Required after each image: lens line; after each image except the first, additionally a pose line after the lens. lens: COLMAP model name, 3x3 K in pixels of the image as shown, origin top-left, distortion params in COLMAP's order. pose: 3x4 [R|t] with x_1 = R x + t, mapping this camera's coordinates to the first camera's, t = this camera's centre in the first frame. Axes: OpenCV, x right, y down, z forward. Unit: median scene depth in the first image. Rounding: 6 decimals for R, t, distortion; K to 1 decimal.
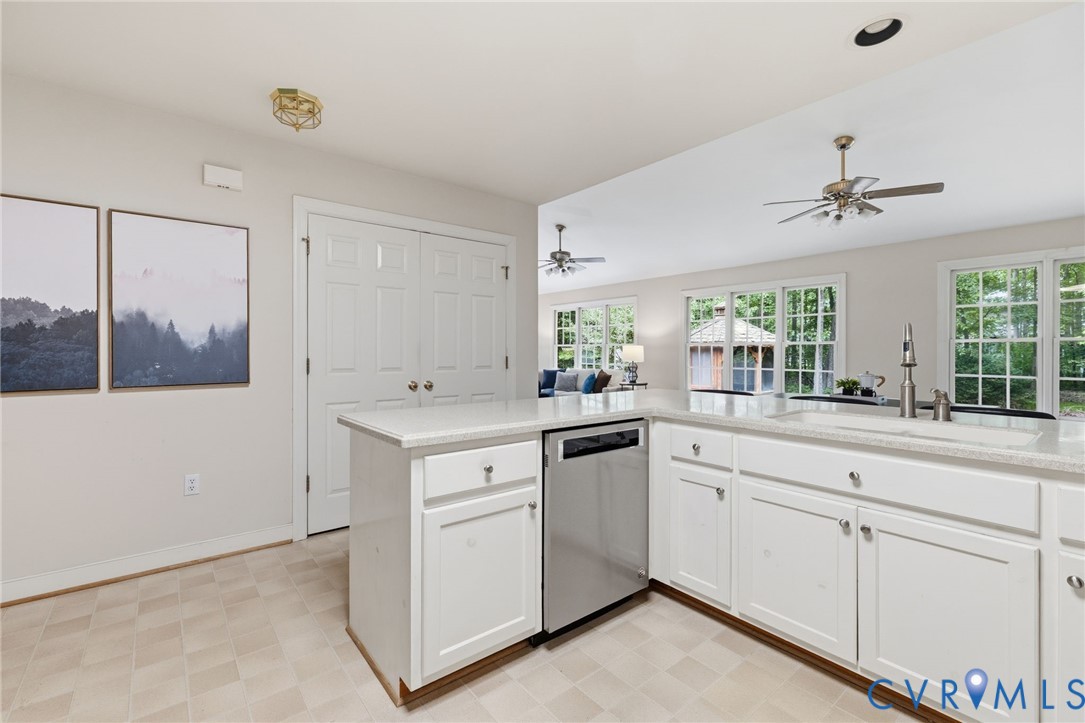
lens RADIAL K [[472.1, 0, 546.4], [0, 472.1, 358.0], [0, 0, 1]] dist [0.002018, 0.000179]
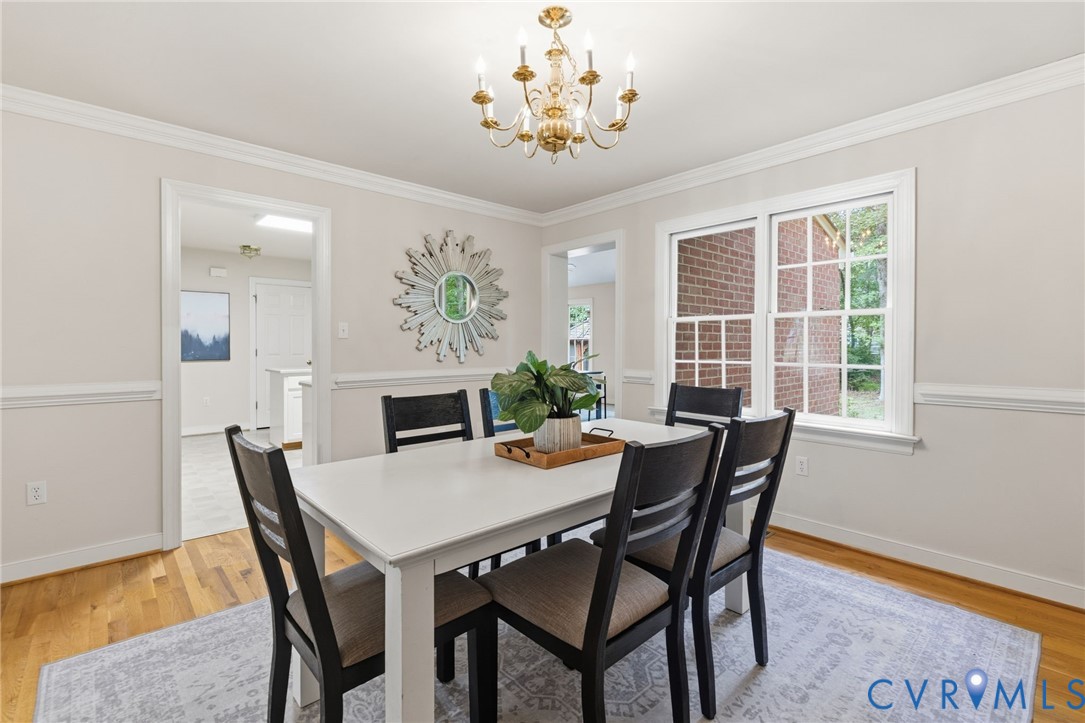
lens RADIAL K [[472.1, 0, 535.9], [0, 472.1, 354.6], [0, 0, 1]] dist [0.002018, 0.000179]
pose [[0.998546, 0.000208, 0.053909, 0.776571], [-0.000812, 0.999937, 0.011184, 0.000496], [-0.053904, -0.011212, 0.998483, -1.454076]]
